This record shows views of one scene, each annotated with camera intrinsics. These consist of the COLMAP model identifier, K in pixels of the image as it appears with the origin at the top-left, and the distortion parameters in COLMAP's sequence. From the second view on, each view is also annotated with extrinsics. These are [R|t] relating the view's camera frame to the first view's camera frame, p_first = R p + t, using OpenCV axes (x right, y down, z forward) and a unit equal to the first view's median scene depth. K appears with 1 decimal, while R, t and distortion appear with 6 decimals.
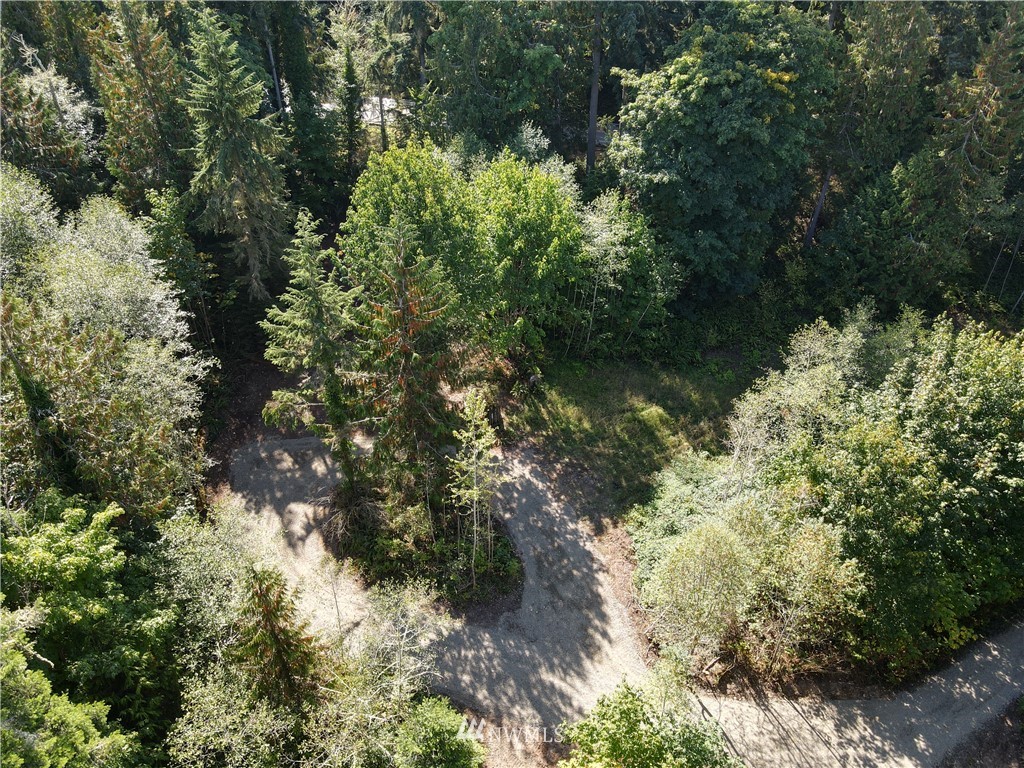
lens RADIAL K [[753.7, 0, 519.6], [0, 753.7, 390.5], [0, 0, 1]] dist [0.002456, 0.022409]
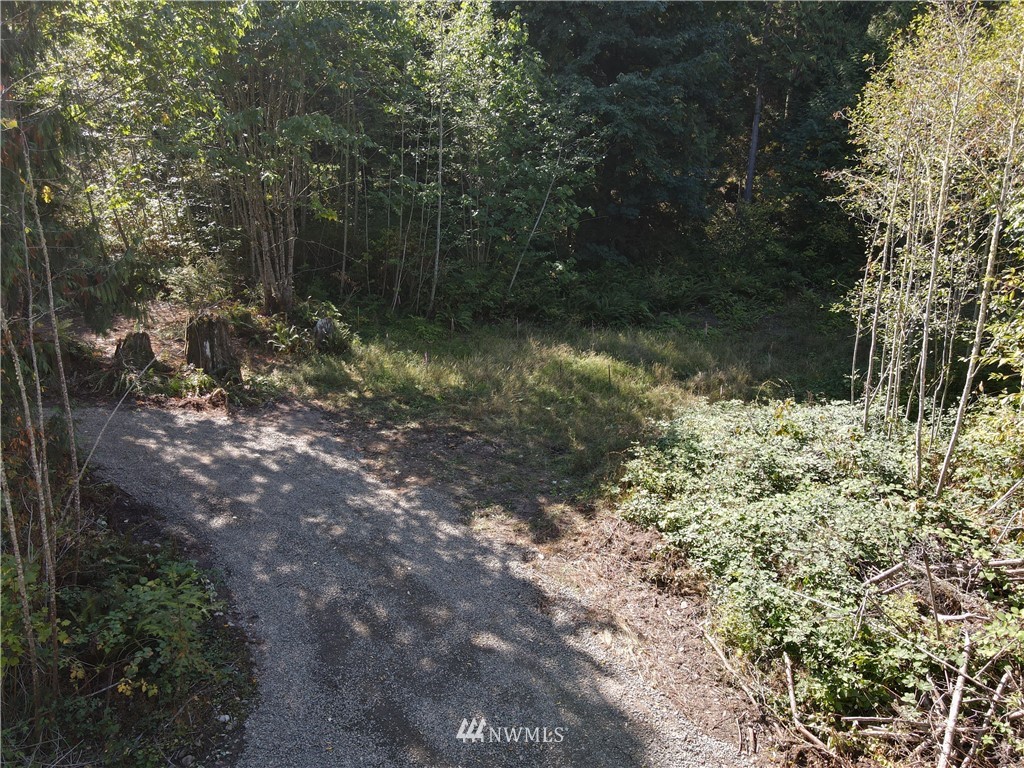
lens RADIAL K [[753.7, 0, 504.2], [0, 753.7, 392.0], [0, 0, 1]] dist [0.002456, 0.022409]
pose [[0.976551, -0.076253, 0.201328, 0.035167], [0.146831, 0.919821, -0.363826, 0.241414], [-0.157443, 0.384856, 0.909449, 0.715461]]
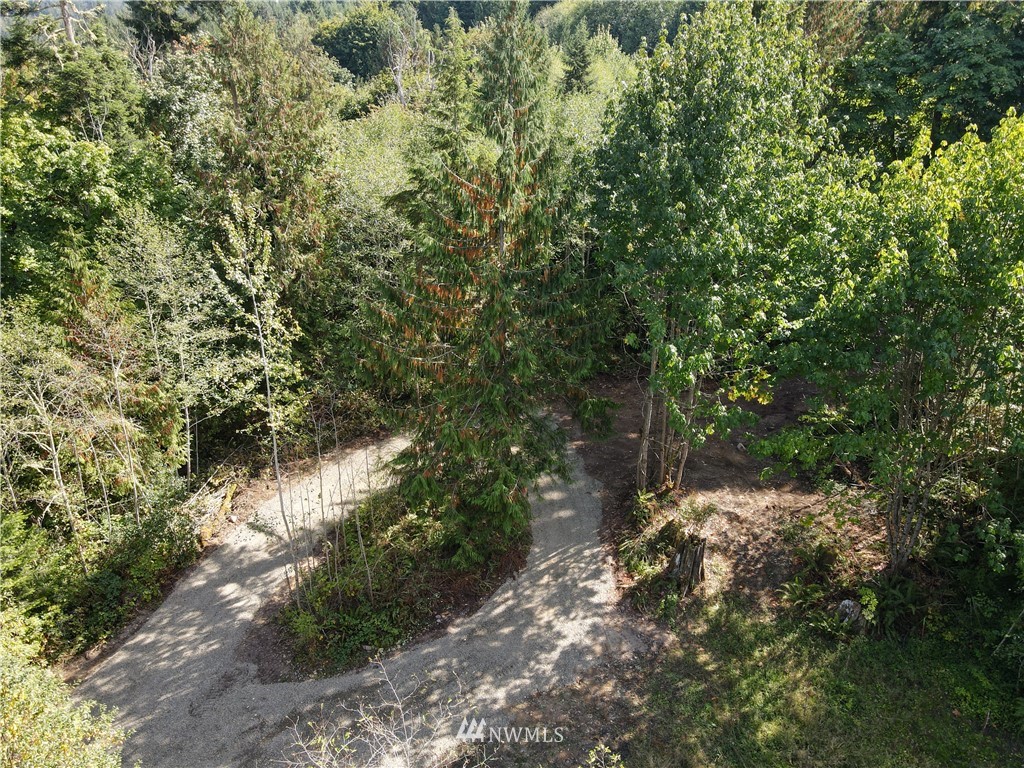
lens RADIAL K [[753.7, 0, 507.6], [0, 753.7, 381.3], [0, 0, 1]] dist [0.002456, 0.022409]
pose [[0.113550, 0.312618, -0.943067, 0.452109], [-0.597738, 0.779699, 0.186493, -0.099086], [0.793610, 0.542531, 0.275399, 0.789654]]
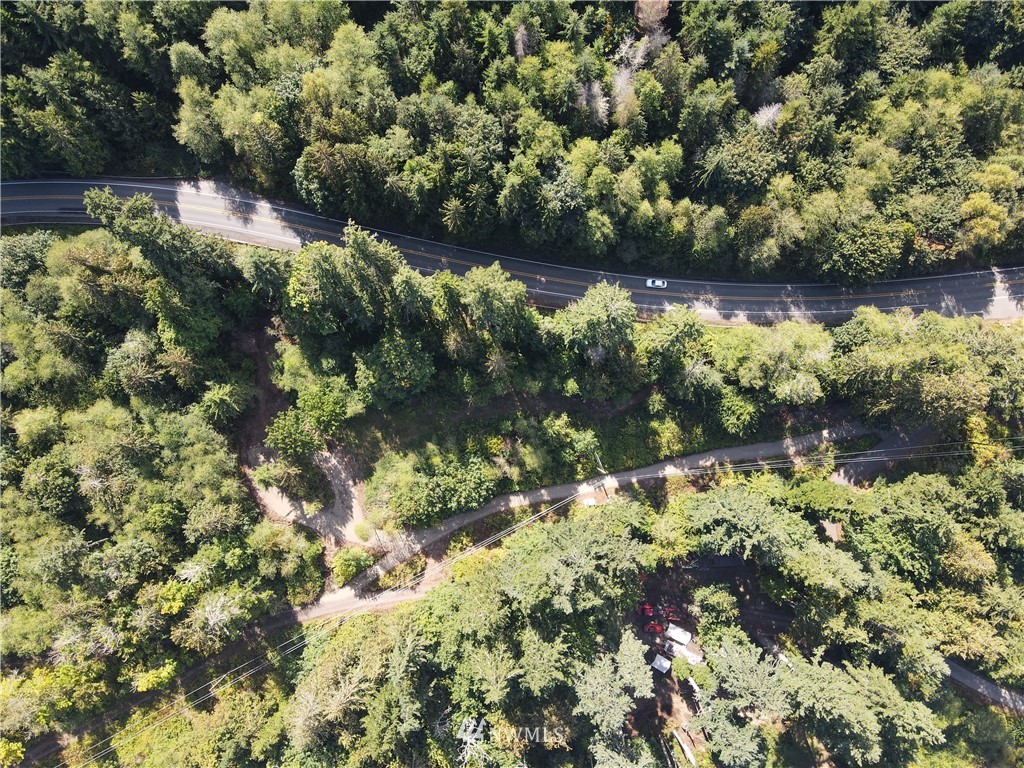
lens RADIAL K [[753.7, 0, 508.1], [0, 753.7, 389.4], [0, 0, 1]] dist [0.002456, 0.022409]
pose [[0.997902, 0.061618, -0.019884, 0.869030], [-0.023178, 0.626722, 0.778898, -2.887045], [0.060456, -0.776803, 0.626835, -0.840230]]
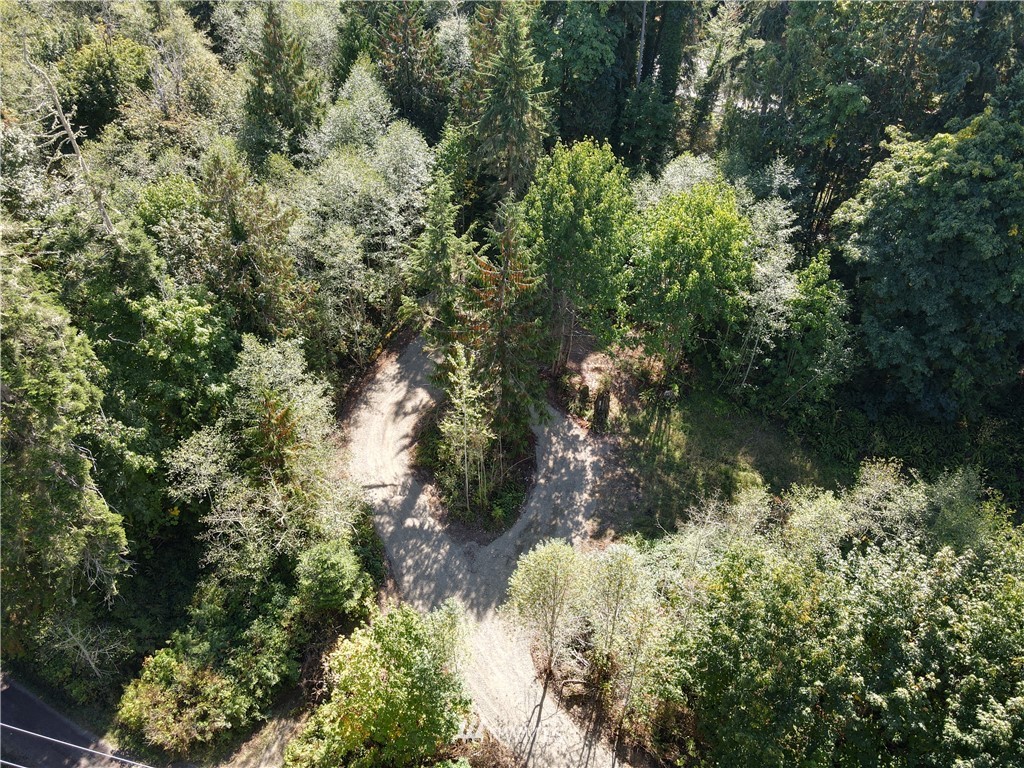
lens RADIAL K [[753.7, 0, 521.2], [0, 753.7, 402.8], [0, 0, 1]] dist [0.002456, 0.022409]
pose [[0.730552, 0.445766, -0.517288, 0.499675], [-0.413570, 0.891629, 0.184276, -0.135816], [0.543373, 0.079311, 0.835736, 0.027032]]
